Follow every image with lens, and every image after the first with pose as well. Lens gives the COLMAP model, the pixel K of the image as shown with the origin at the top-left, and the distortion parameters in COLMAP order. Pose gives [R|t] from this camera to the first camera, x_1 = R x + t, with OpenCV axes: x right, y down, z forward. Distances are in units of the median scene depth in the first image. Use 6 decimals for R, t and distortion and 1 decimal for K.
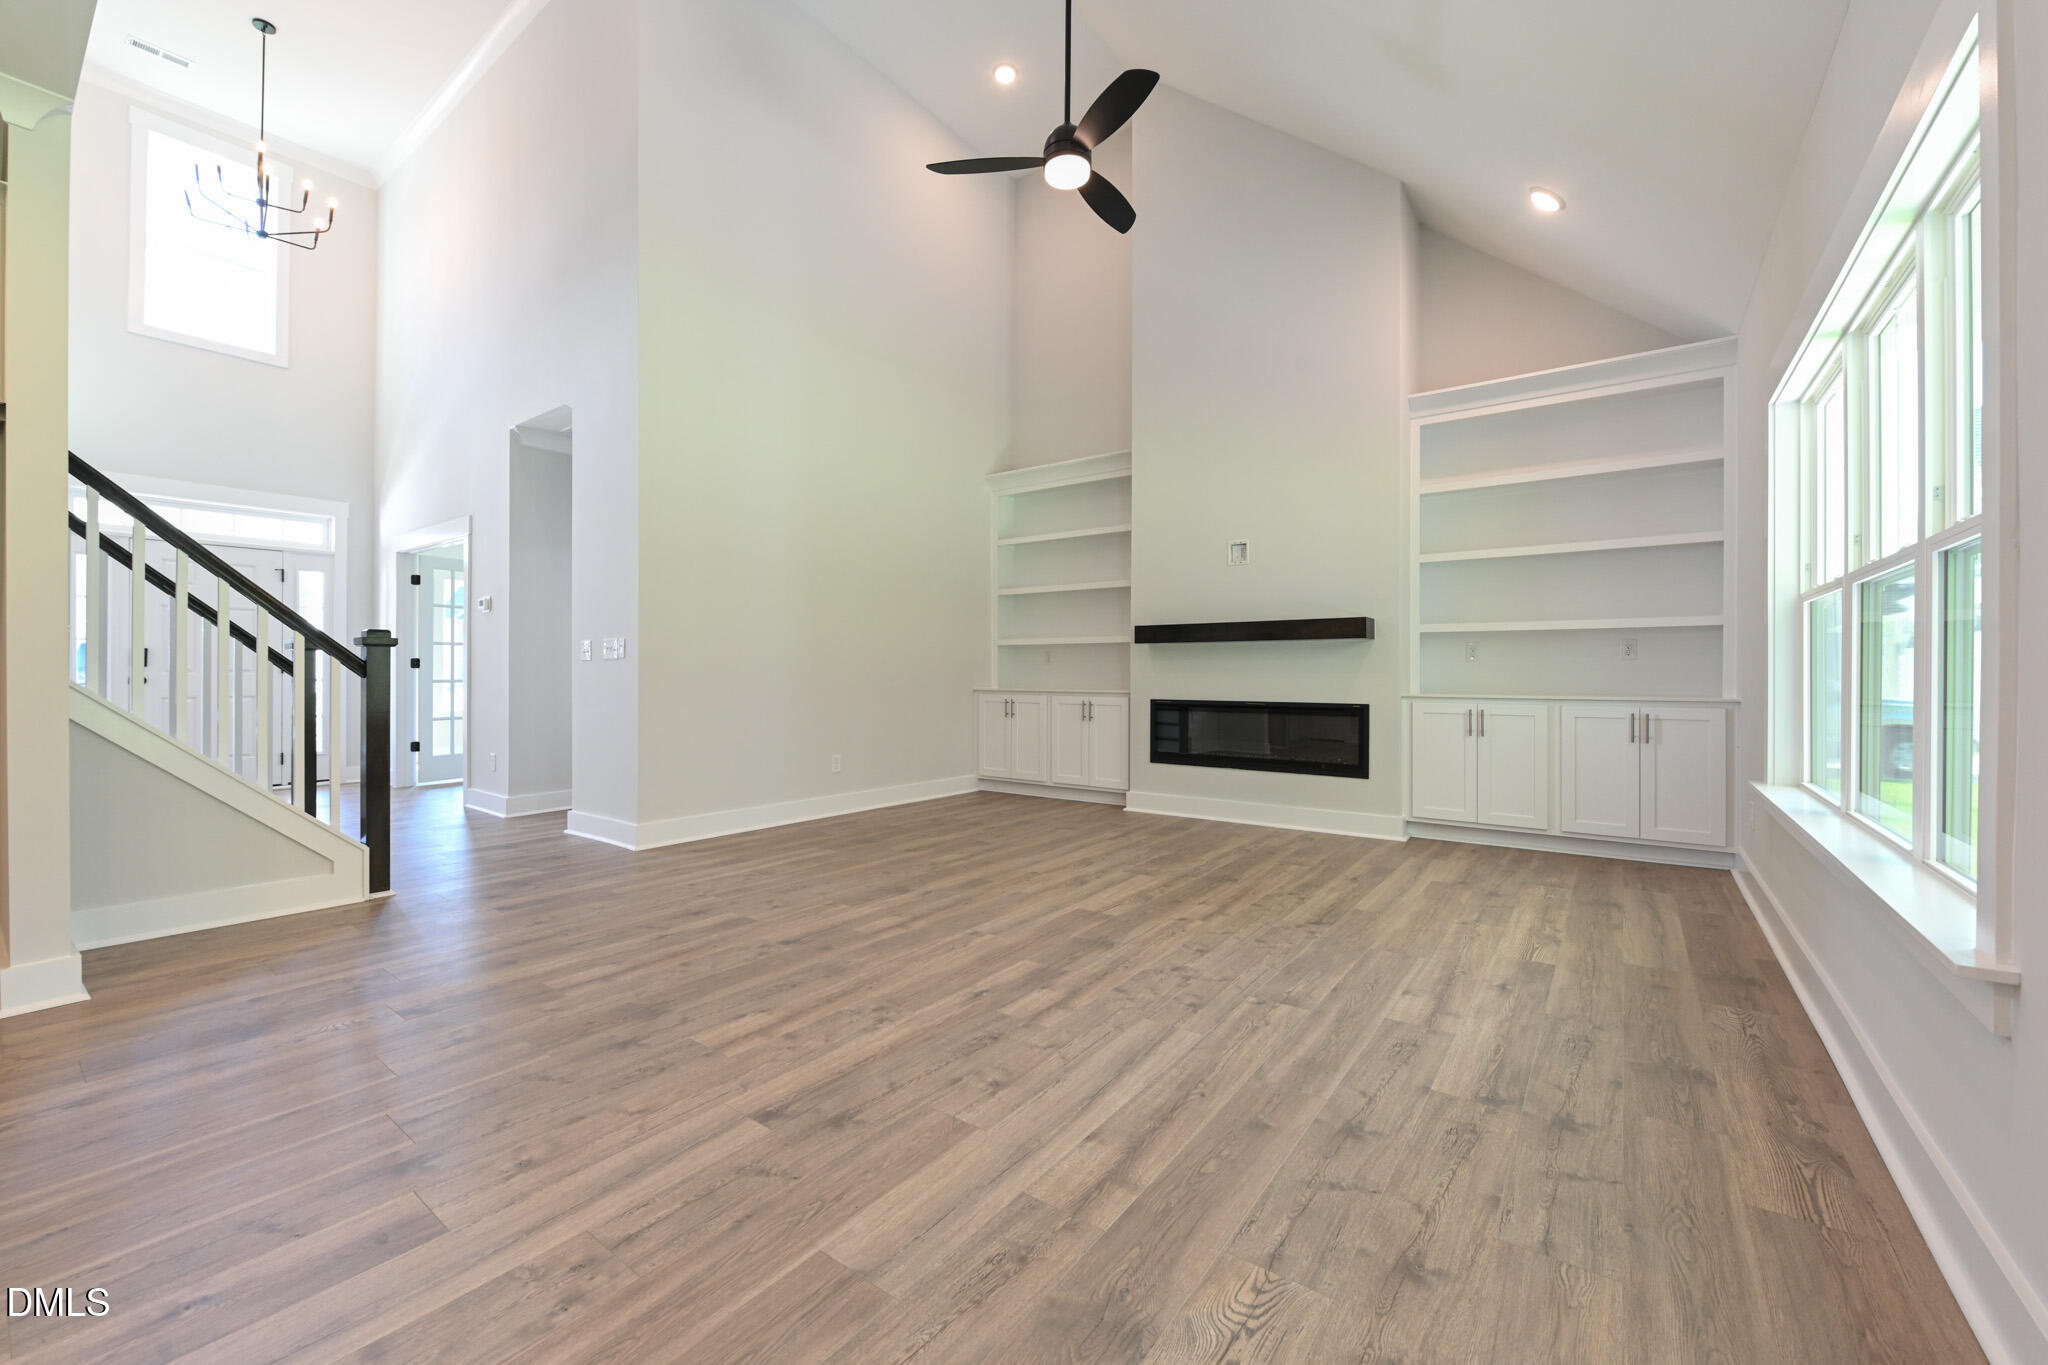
lens RADIAL K [[805.8, 0, 1015.9], [0, 805.8, 669.6], [0, 0, 1]] dist [-0.009035, 0.000067]
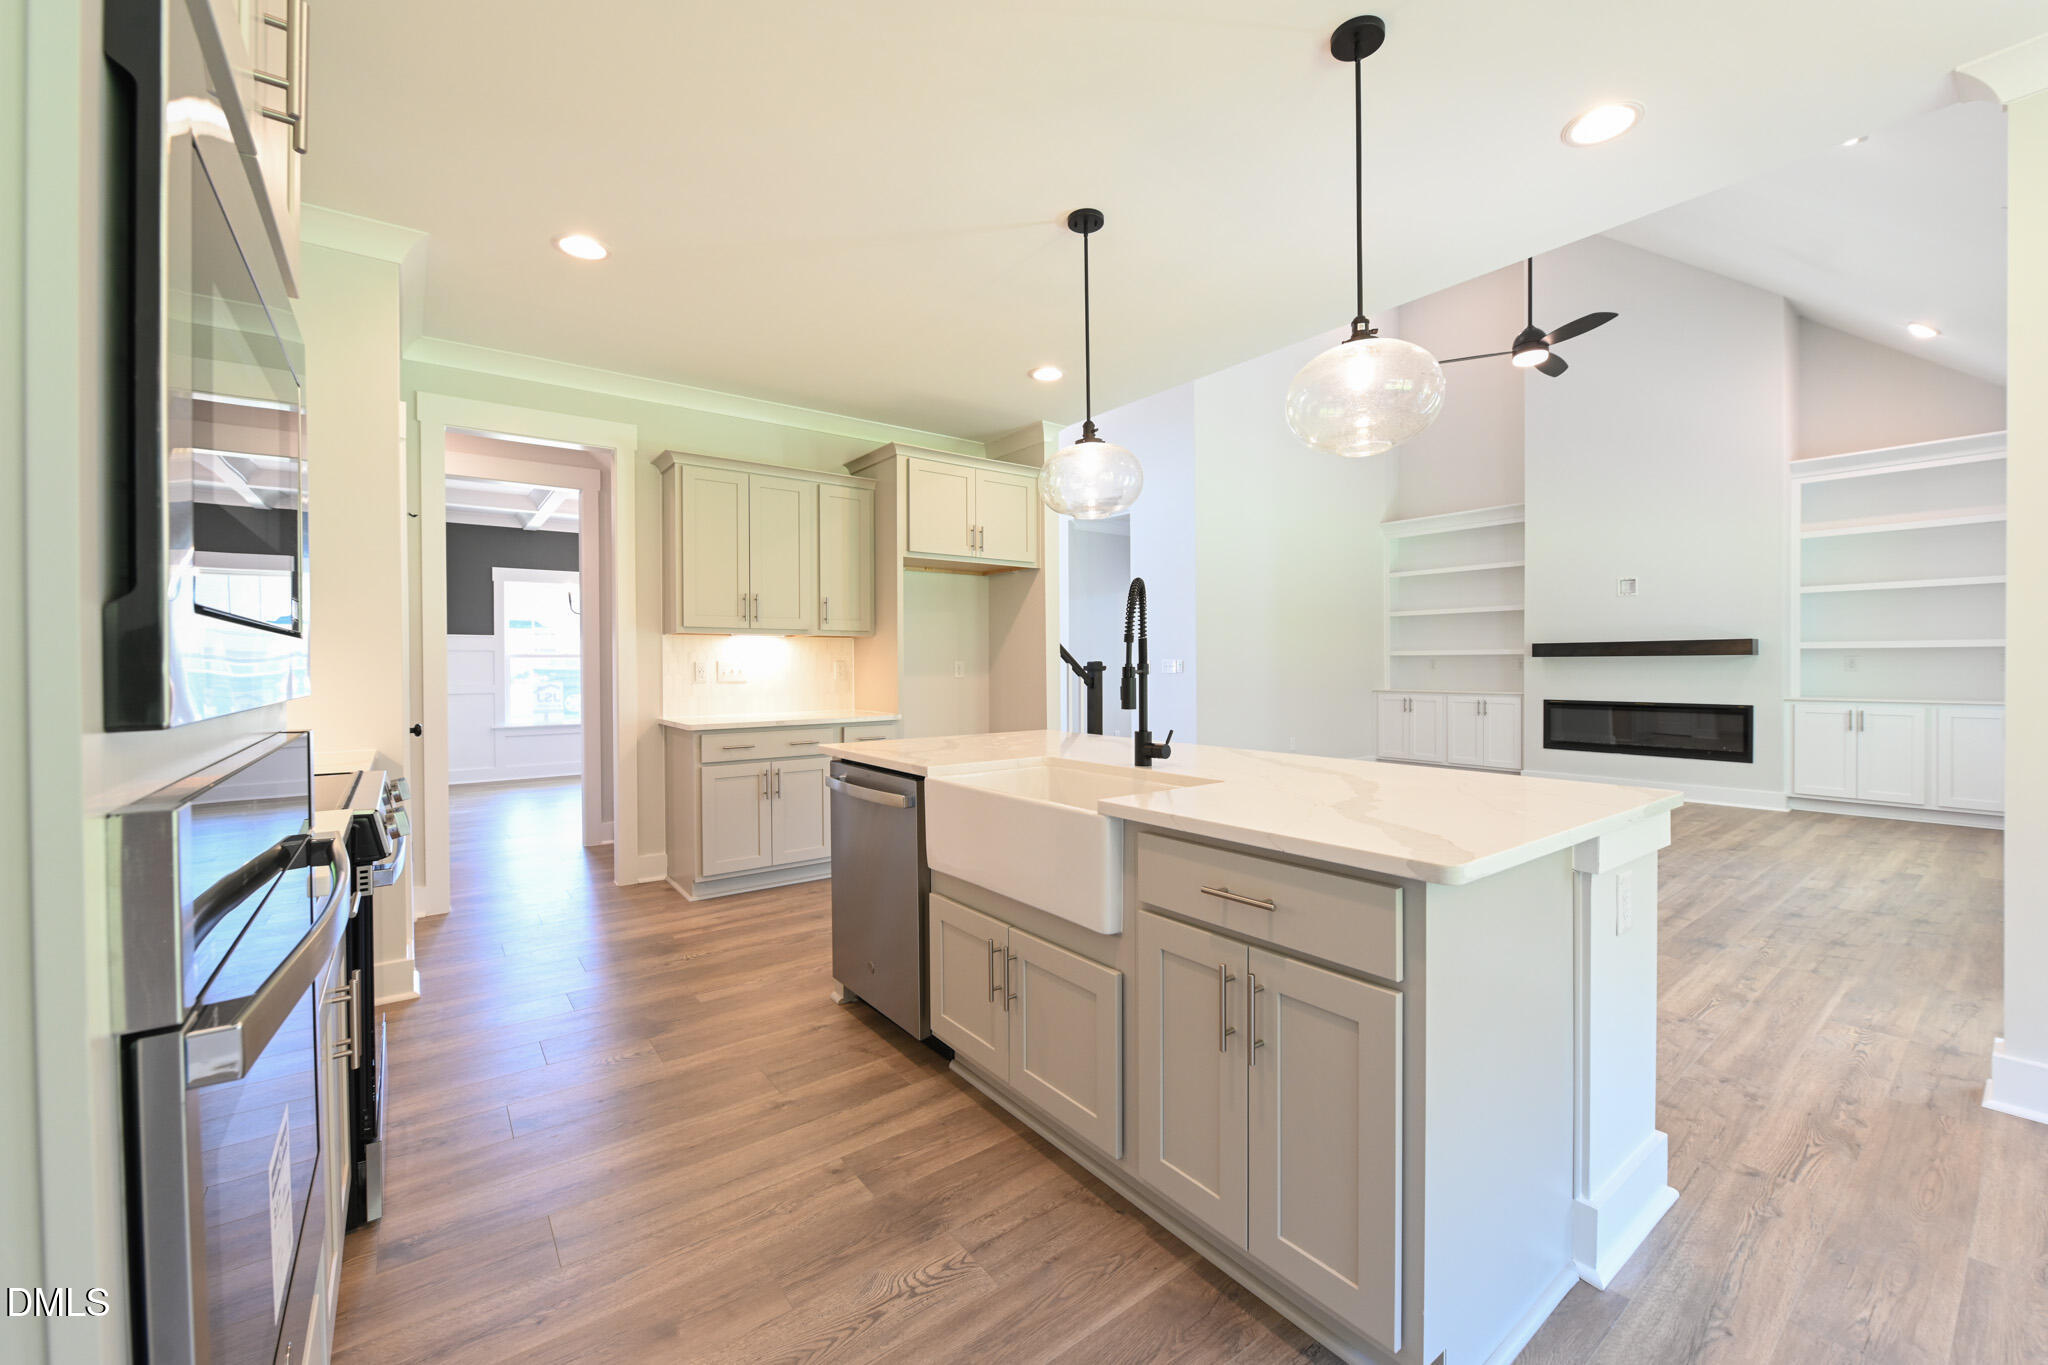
lens RADIAL K [[791.3, 0, 1016.2], [0, 791.3, 670.6], [0, 0, 1]] dist [-0.016760, 0.000036]
pose [[0.957643, -0.004410, -0.287924, -0.380656], [0.008012, 0.999904, 0.011332, -0.041772], [0.287846, -0.013159, 0.957586, -0.613867]]
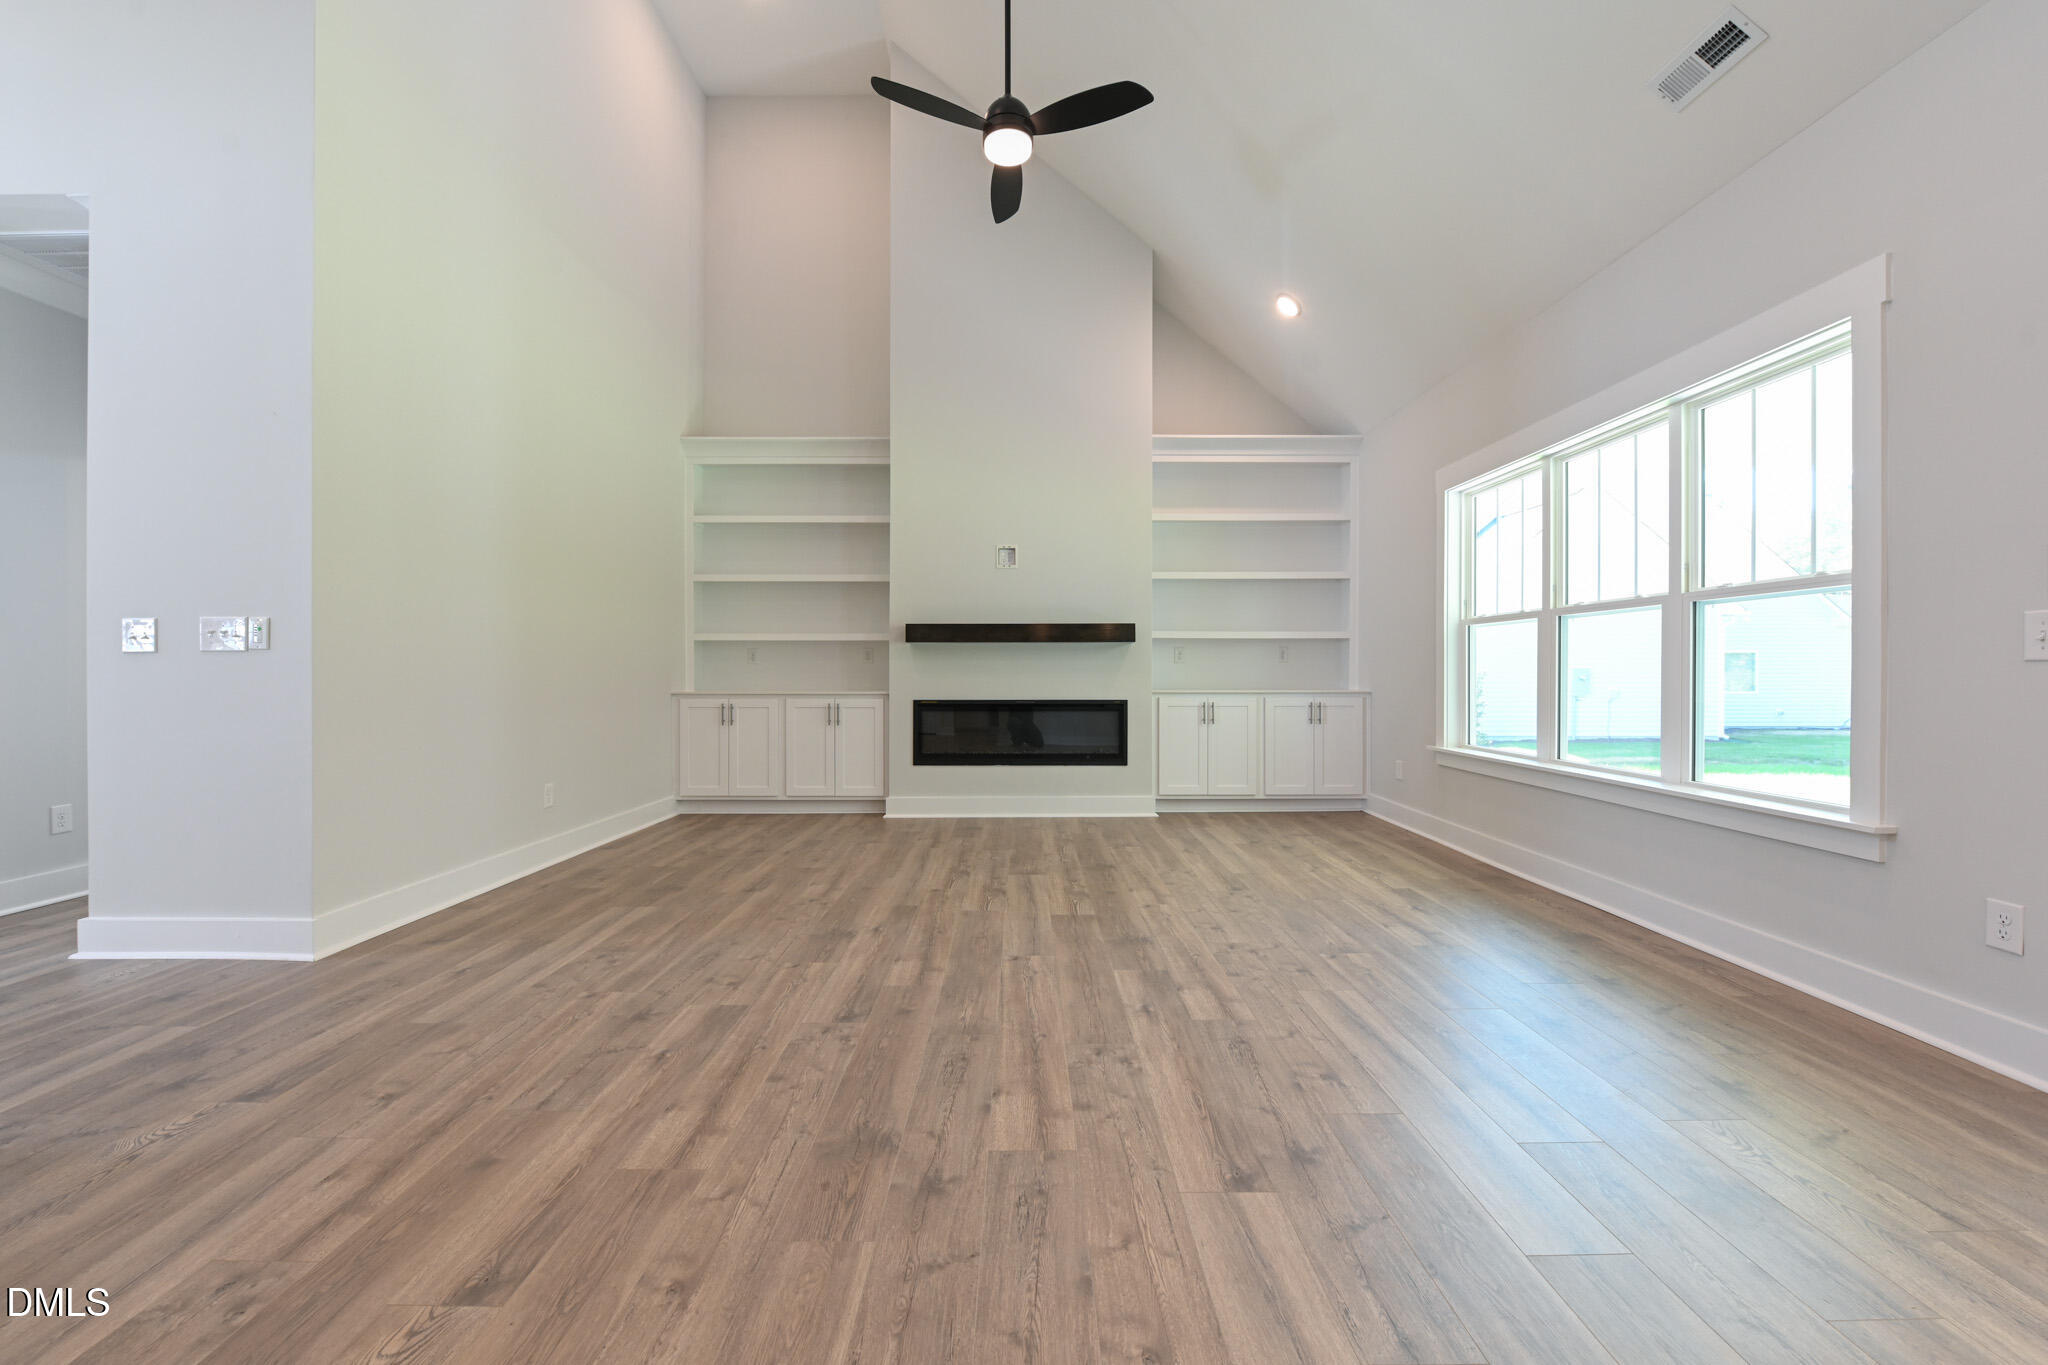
lens RADIAL K [[817.2, 0, 1018.2], [0, 817.2, 672.7], [0, 0, 1]] dist [-0.010886, -0.000253]
pose [[0.804752, -0.001707, 0.593608, -0.423812], [-0.000624, 0.999993, 0.003722, 0.000156], [-0.593611, -0.003366, 0.804745, 0.180459]]
